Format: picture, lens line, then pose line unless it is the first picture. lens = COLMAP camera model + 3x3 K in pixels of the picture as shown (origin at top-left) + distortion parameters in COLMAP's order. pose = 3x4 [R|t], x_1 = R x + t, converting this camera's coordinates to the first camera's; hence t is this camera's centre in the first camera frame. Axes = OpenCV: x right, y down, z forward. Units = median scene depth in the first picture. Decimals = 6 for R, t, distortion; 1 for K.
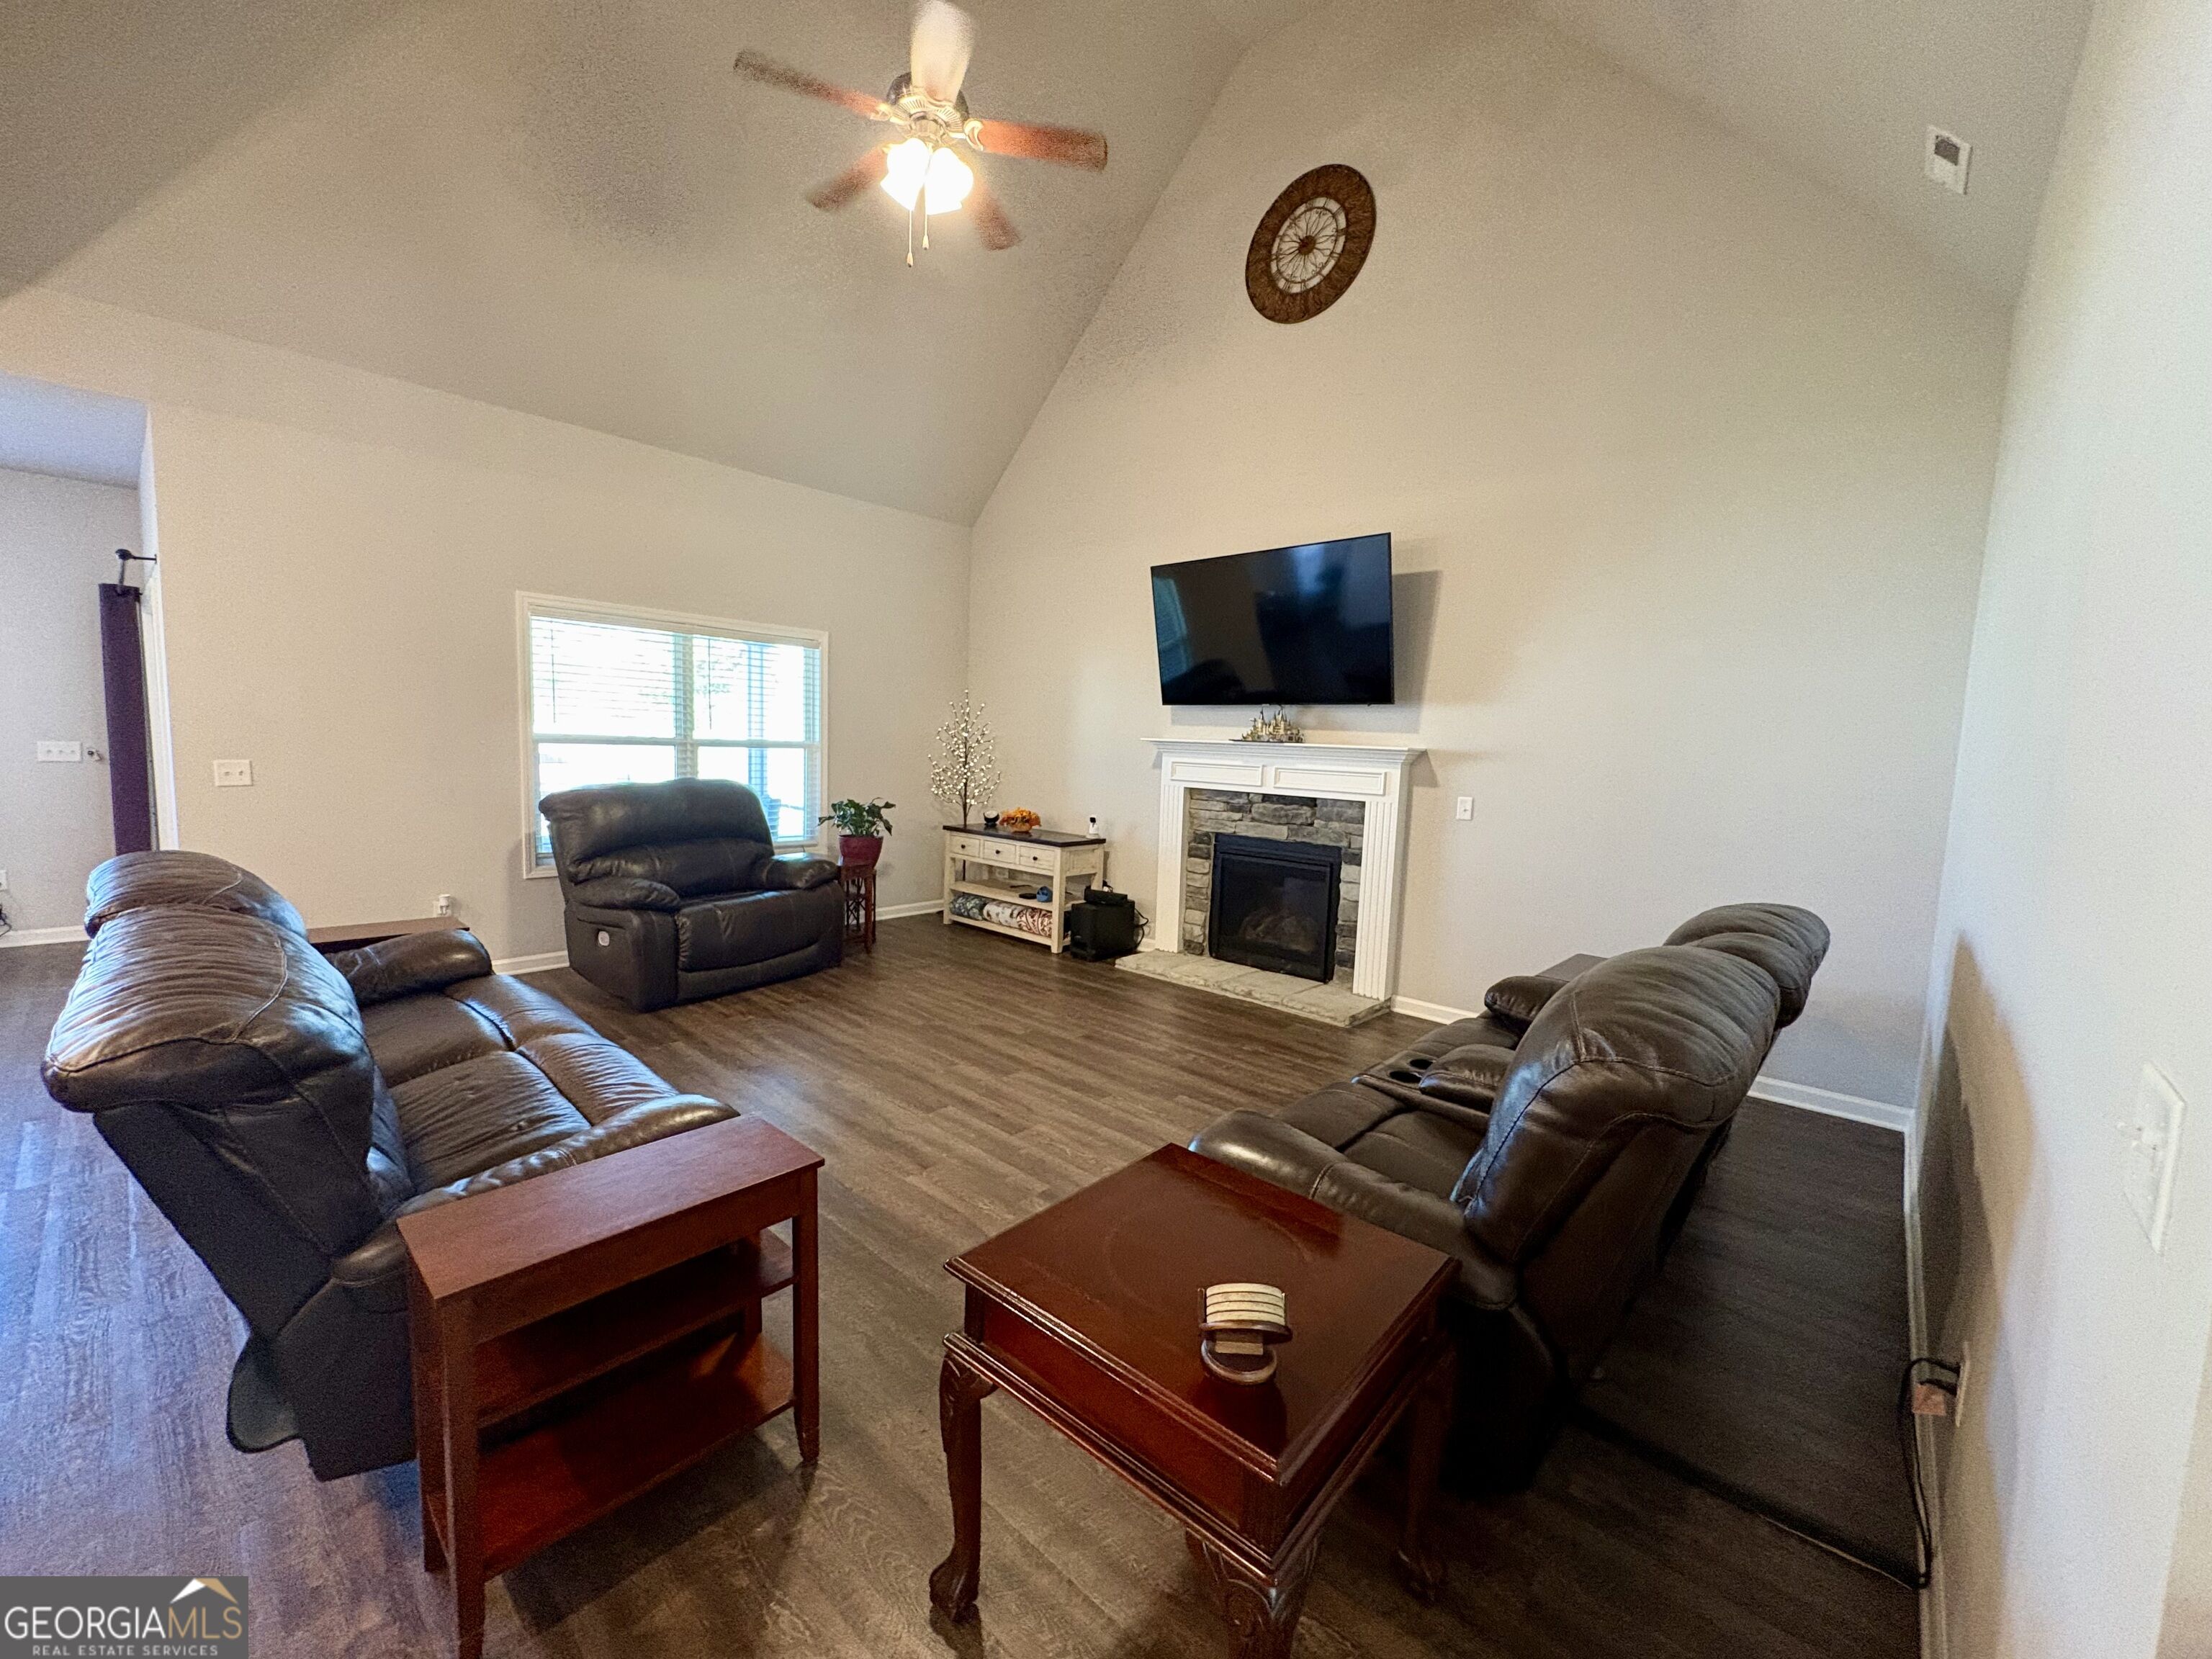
lens RADIAL K [[879.1, 0, 1103.0], [0, 879.1, 823.1], [0, 0, 1]] dist [0.000268, 0.000112]
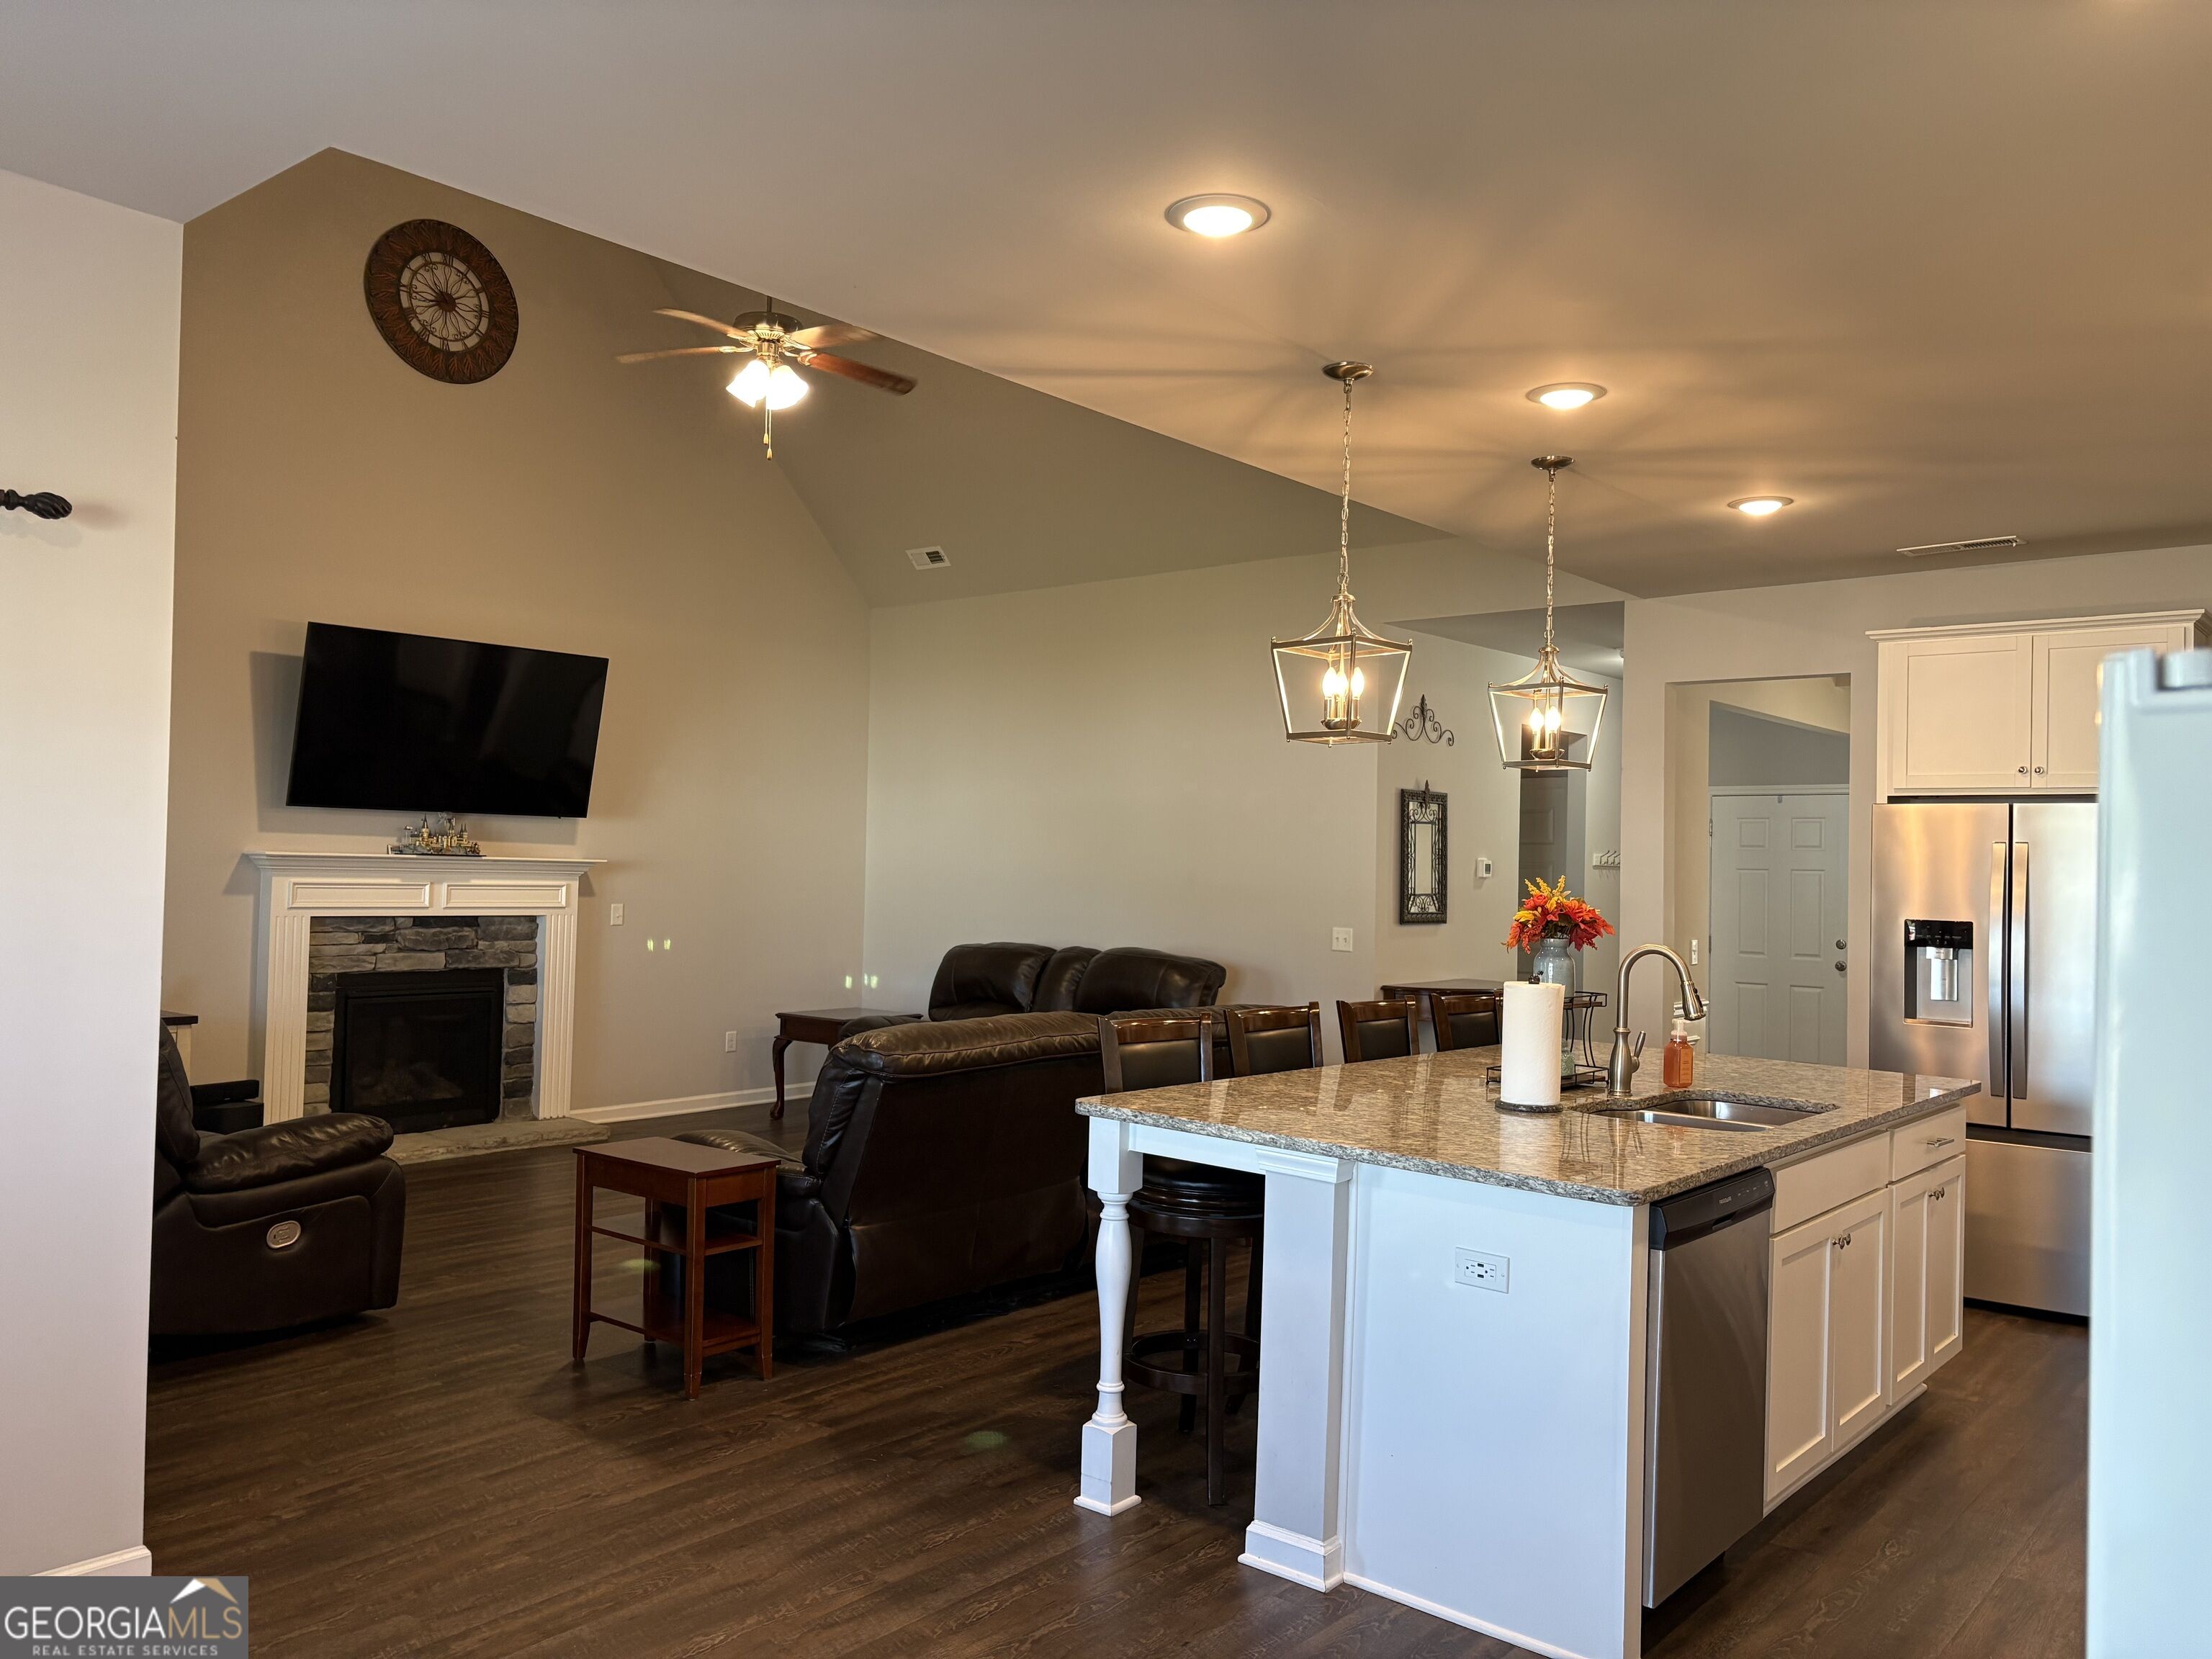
lens RADIAL K [[1673.6, 0, 1117.3], [0, 1673.6, 822.5], [0, 0, 1]] dist [0.055935, -0.062798]
pose [[-0.038728, -0.009139, 0.999208, -1.503776], [0.067357, 0.997660, 0.011736, -0.100931], [-0.996977, 0.067758, -0.038021, 0.414789]]
